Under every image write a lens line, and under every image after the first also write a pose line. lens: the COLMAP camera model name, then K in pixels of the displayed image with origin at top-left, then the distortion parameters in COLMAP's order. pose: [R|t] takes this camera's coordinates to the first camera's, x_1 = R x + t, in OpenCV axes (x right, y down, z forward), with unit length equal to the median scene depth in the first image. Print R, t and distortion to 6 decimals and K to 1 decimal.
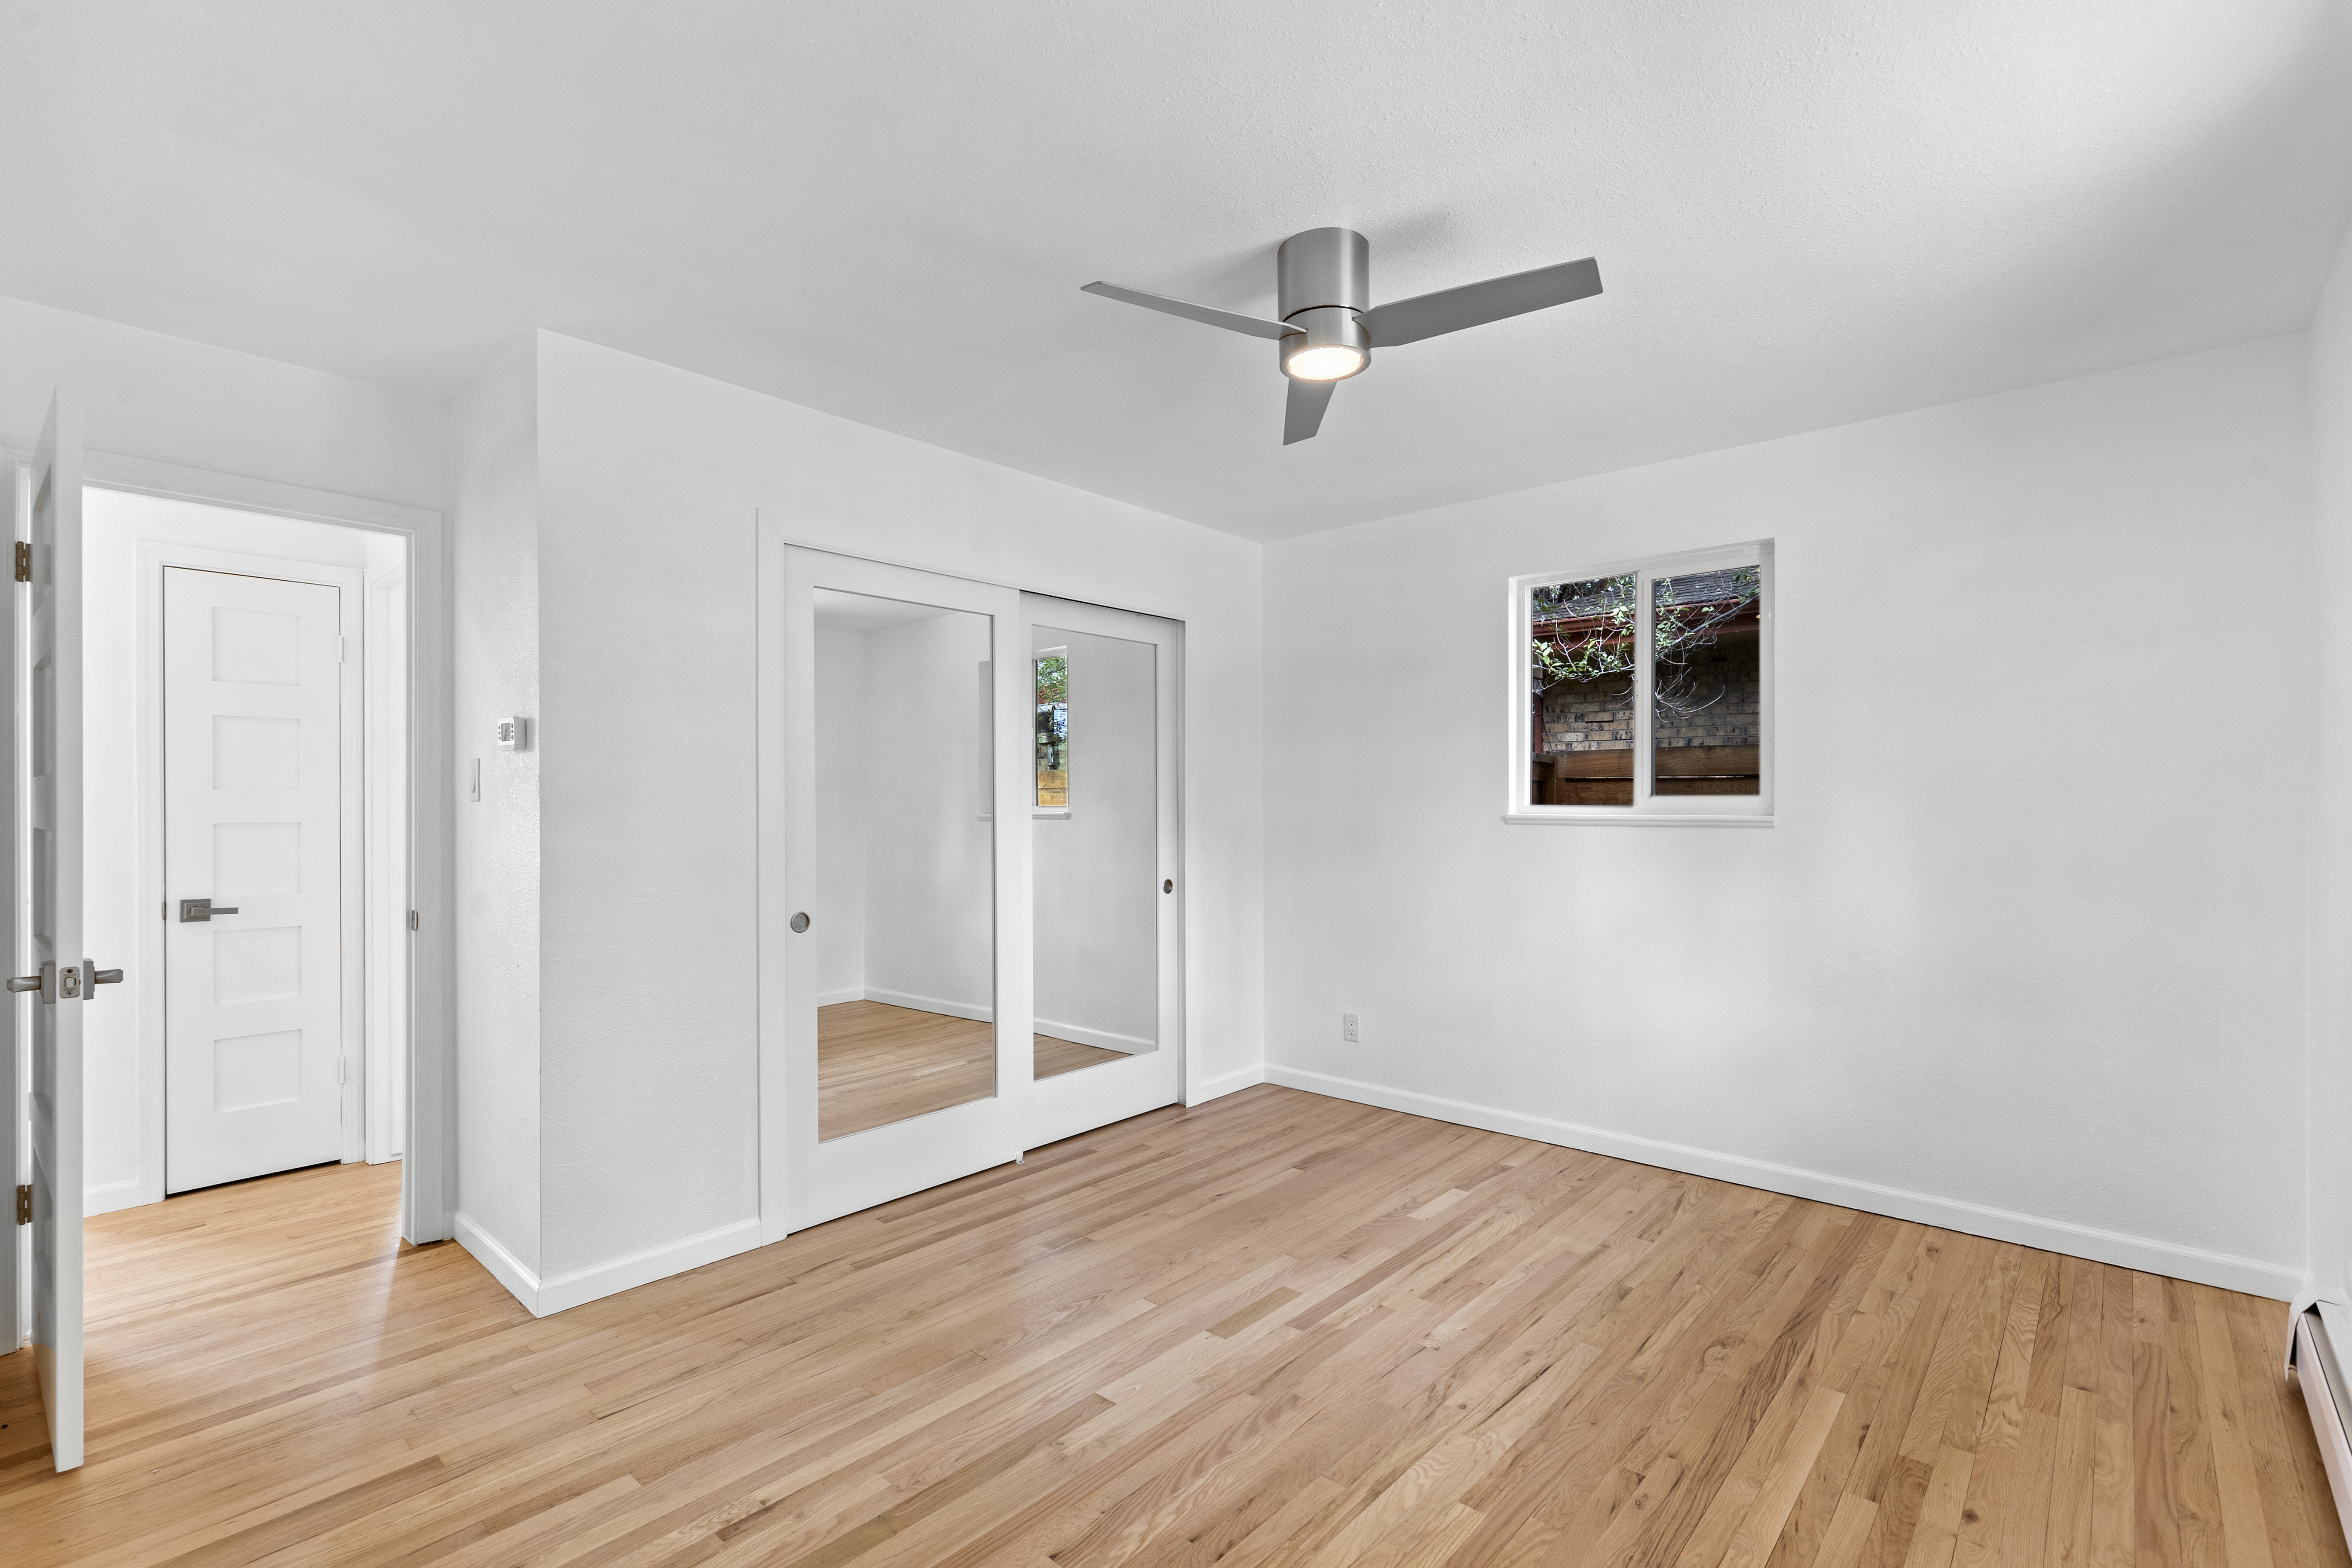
lens RADIAL K [[1057.9, 0, 1190.7], [0, 1057.9, 797.9], [0, 0, 1]] dist [0.005711, -0.001072]
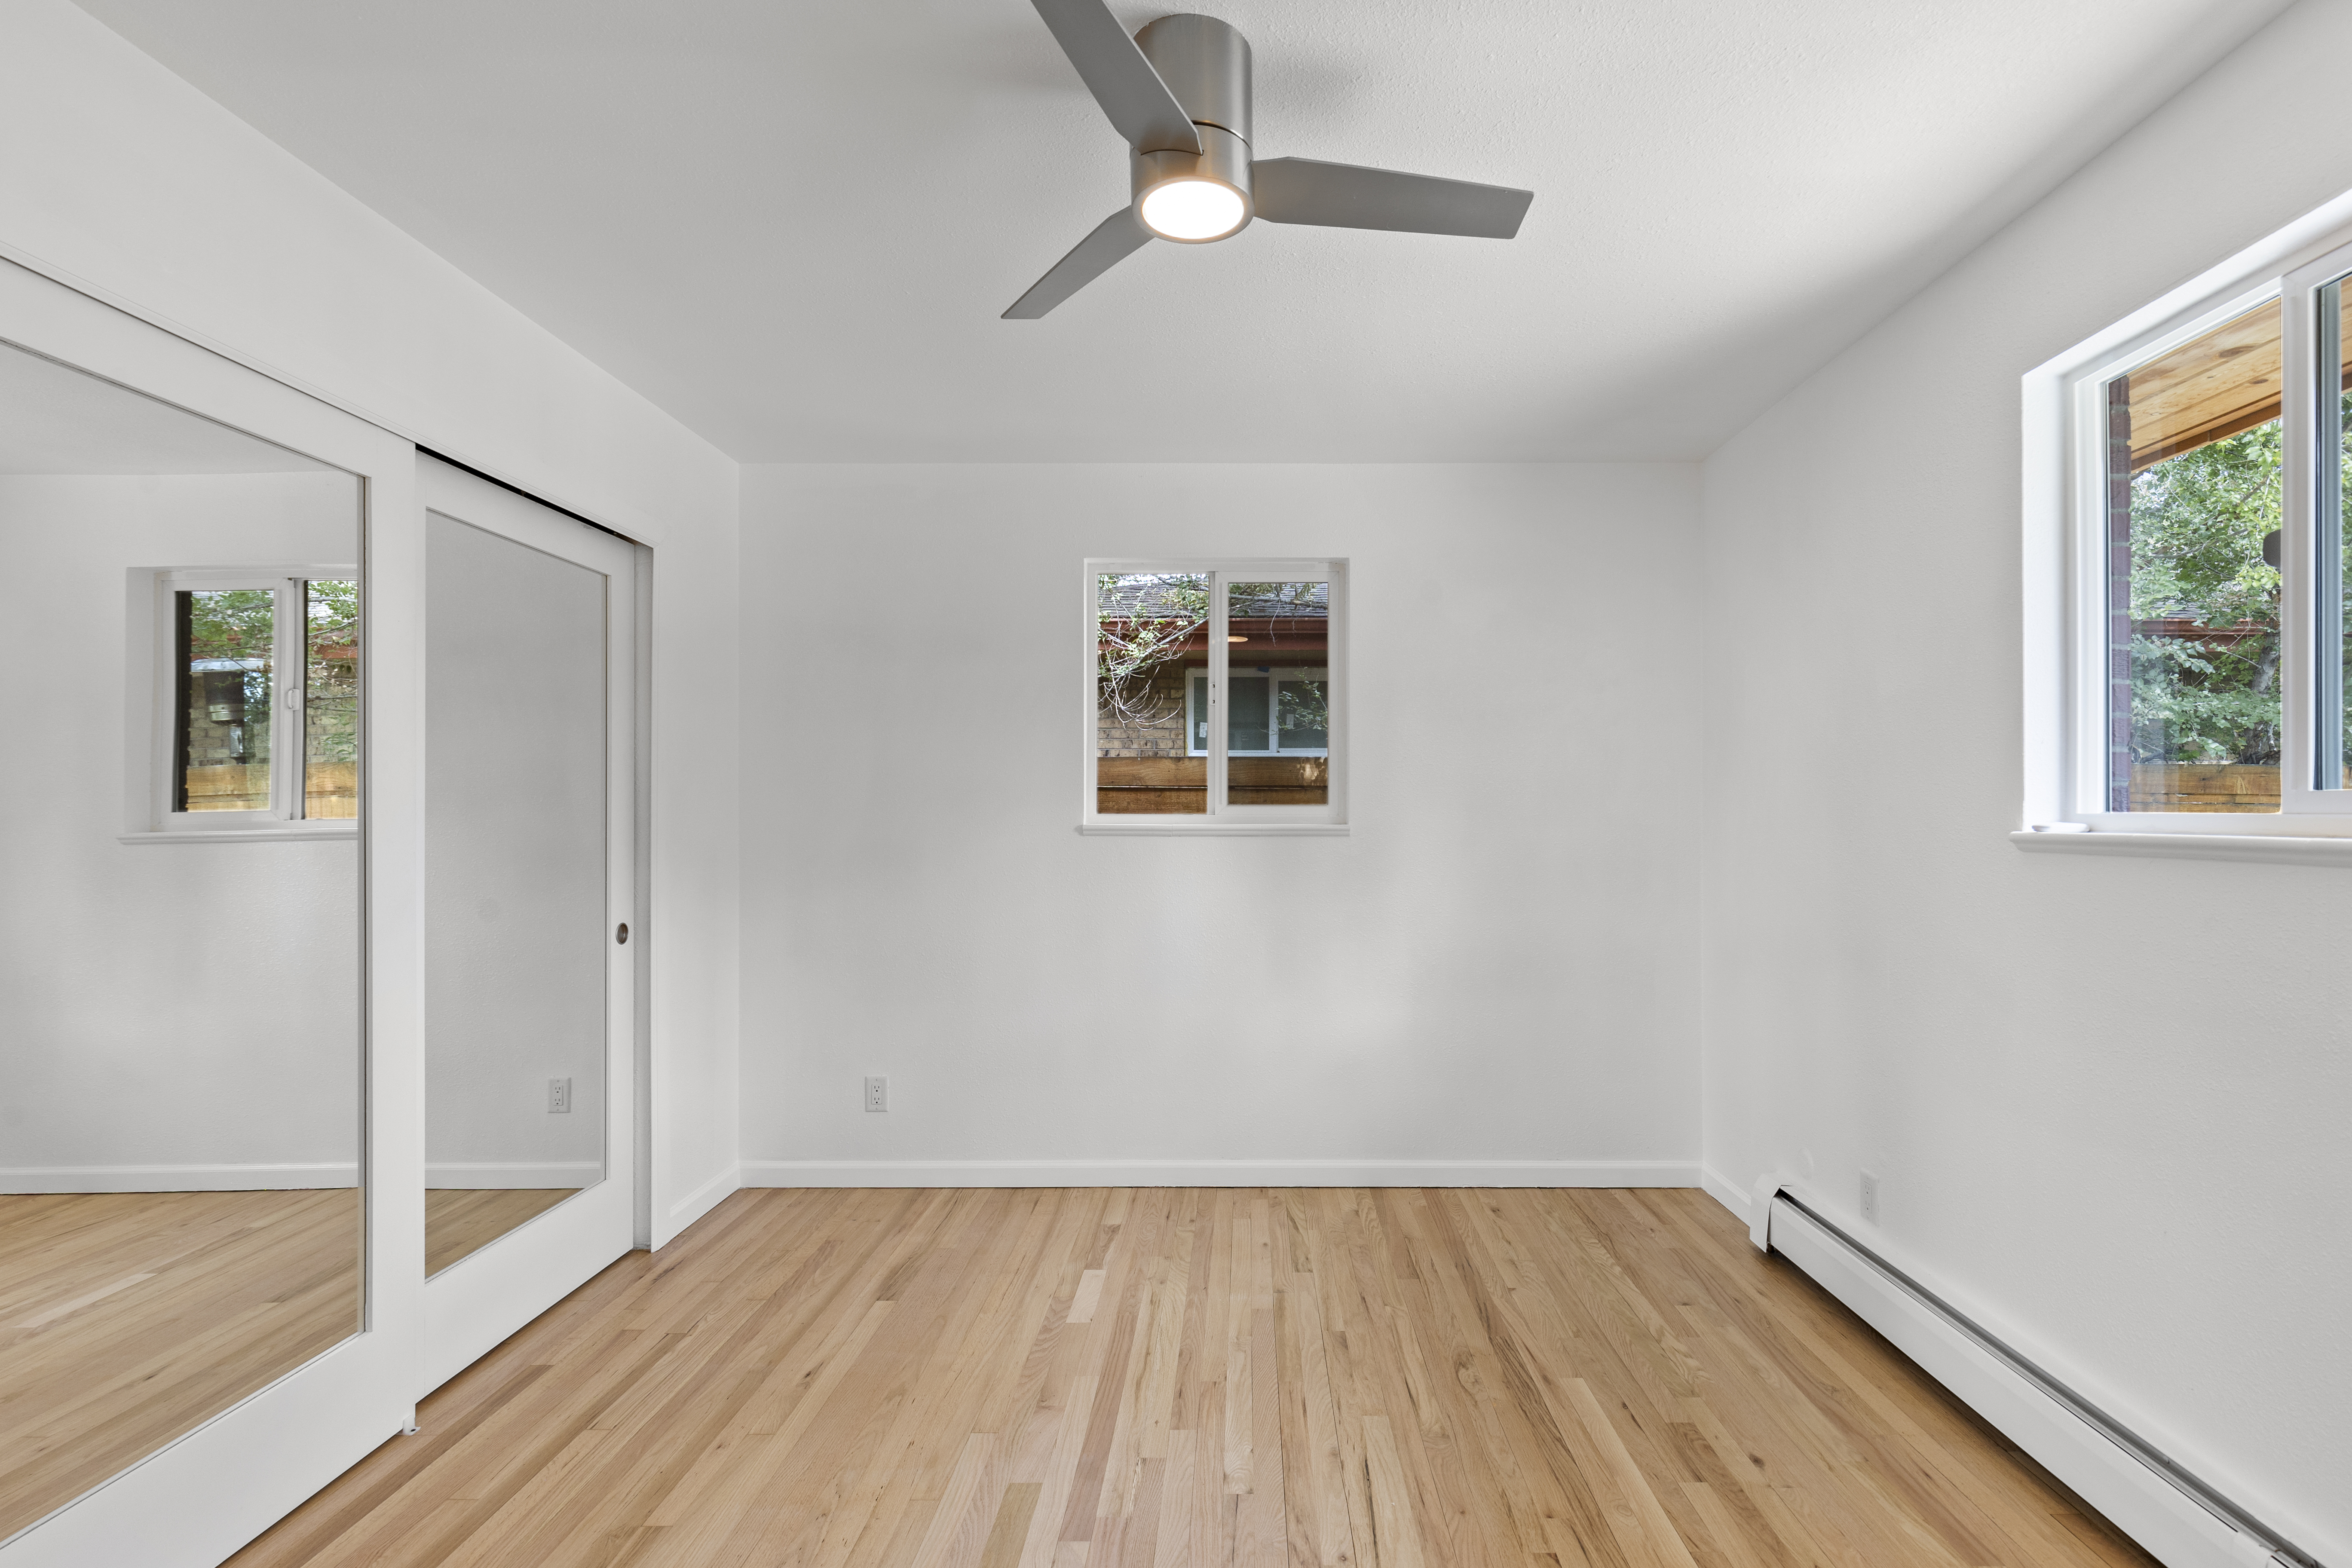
lens RADIAL K [[1057.9, 0, 1173.5], [0, 1057.9, 800.7], [0, 0, 1]] dist [0.005711, -0.001072]
pose [[0.756193, 0.009832, 0.654275, -0.252144], [-0.004721, 0.999943, -0.009570, 0.004409], [-0.654332, 0.004148, 0.756196, 0.318224]]
